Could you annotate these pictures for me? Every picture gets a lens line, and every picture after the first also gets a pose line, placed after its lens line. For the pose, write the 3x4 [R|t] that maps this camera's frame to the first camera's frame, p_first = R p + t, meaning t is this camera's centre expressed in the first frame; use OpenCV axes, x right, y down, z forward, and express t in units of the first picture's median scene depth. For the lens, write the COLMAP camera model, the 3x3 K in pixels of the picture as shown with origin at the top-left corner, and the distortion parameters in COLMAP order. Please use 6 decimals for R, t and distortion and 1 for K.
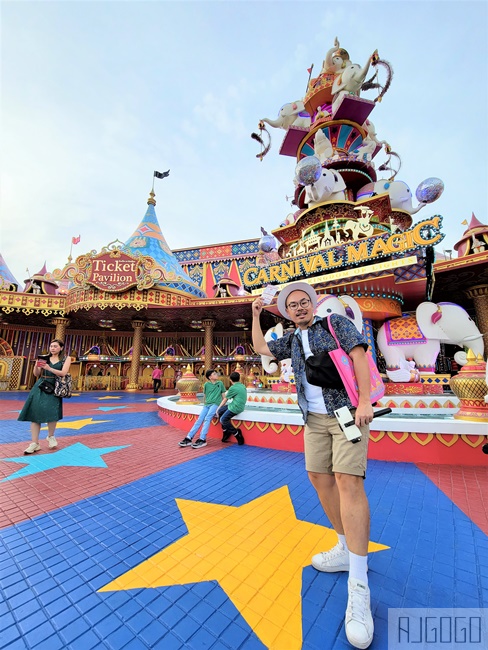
lens RADIAL K [[264.4, 0, 244.5], [0, 264.4, 323.2], [0, 0, 1]] dist [0.000065, -0.001168]
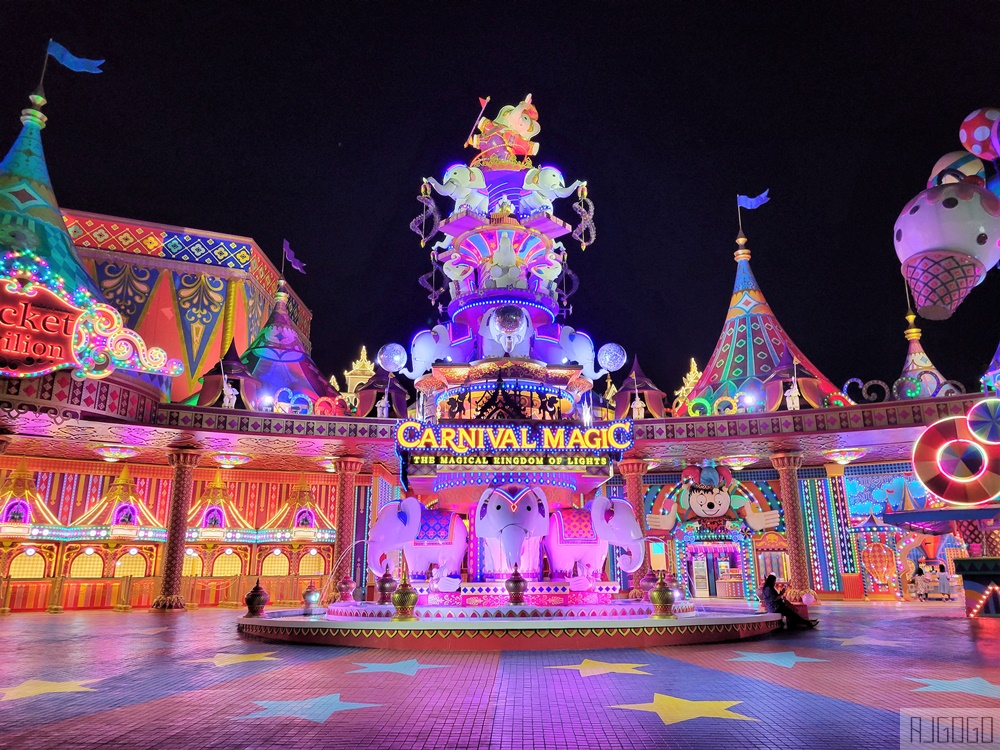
lens RADIAL K [[743.2, 0, 509.1], [0, 743.2, 374.8], [0, 0, 1]] dist [0.037193, 0.004792]
pose [[0.808825, 0.158364, 0.566324, -0.783931], [-0.125870, 0.987358, -0.096333, -0.155711], [-0.574420, 0.006633, 0.818534, -0.648192]]
